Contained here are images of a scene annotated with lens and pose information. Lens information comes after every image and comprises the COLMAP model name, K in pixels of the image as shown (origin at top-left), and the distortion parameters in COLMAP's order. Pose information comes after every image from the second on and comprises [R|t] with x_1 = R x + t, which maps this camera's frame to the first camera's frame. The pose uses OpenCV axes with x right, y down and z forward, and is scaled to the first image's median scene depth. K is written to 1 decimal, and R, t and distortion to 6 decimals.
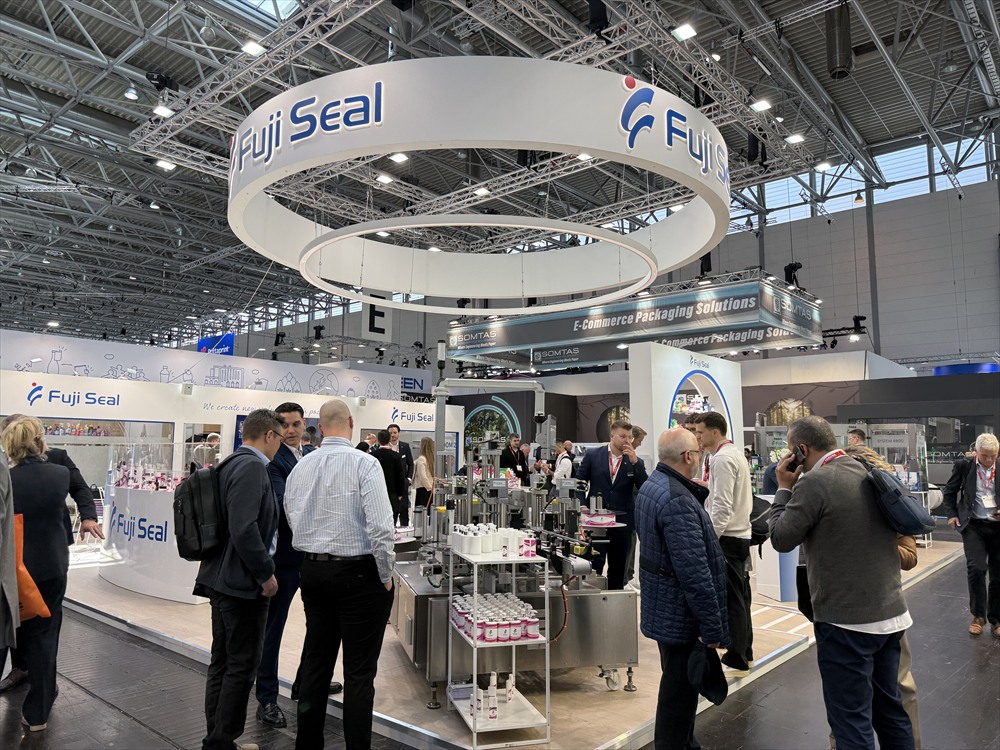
lens RADIAL K [[695.2, 0, 500.0], [0, 695.2, 375.0], [0, 0, 1]] dist [0.038233, -0.034360]
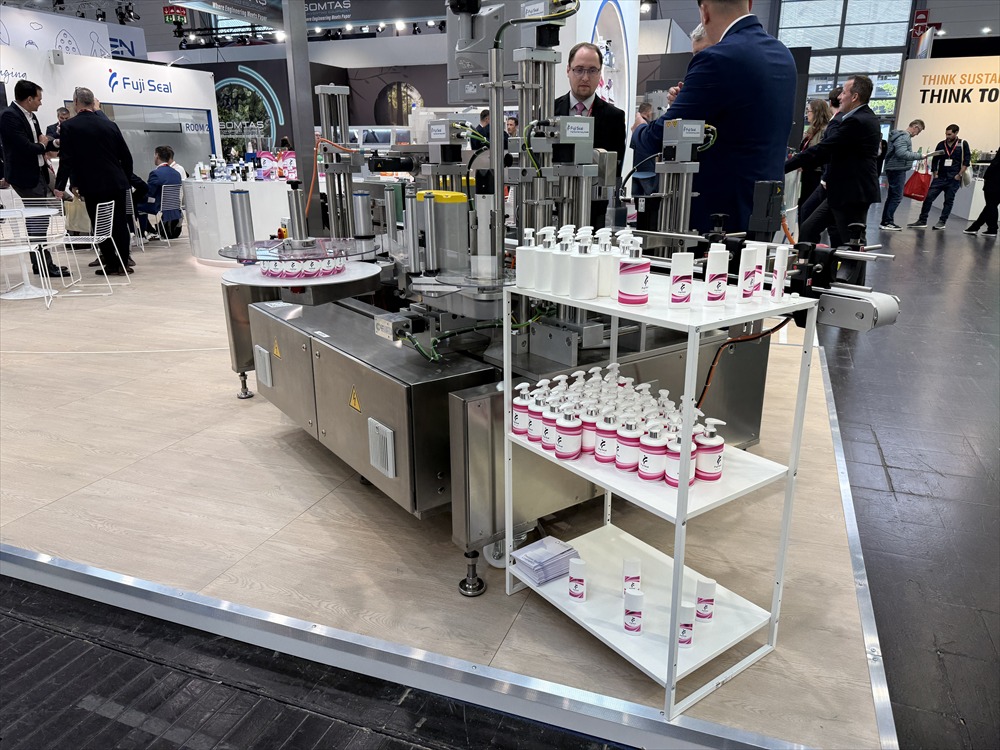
lens RADIAL K [[695.2, 0, 500.0], [0, 695.2, 375.0], [0, 0, 1]] dist [0.038233, -0.034360]
pose [[0.938165, -0.118229, 0.325375, -0.033720], [-0.026342, 0.912772, 0.407619, 0.019144], [-0.345185, -0.390985, 0.853216, 0.093895]]
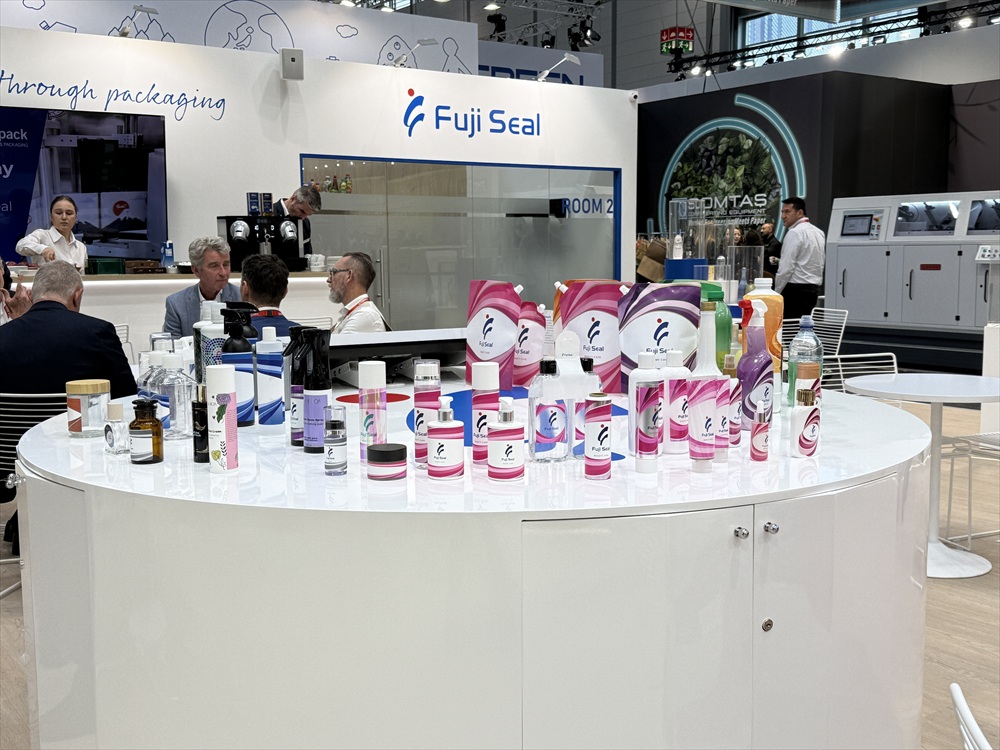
lens RADIAL K [[1089.1, 0, 500.0], [0, 1089.1, 375.0], [0, 0, 1]] dist [-0.006959, -0.044879]
pose [[0.971504, 0.015458, -0.236519, 0.008591], [0.039313, 0.973541, 0.225104, 0.042278], [0.233740, -0.227988, 0.945192, 0.327336]]
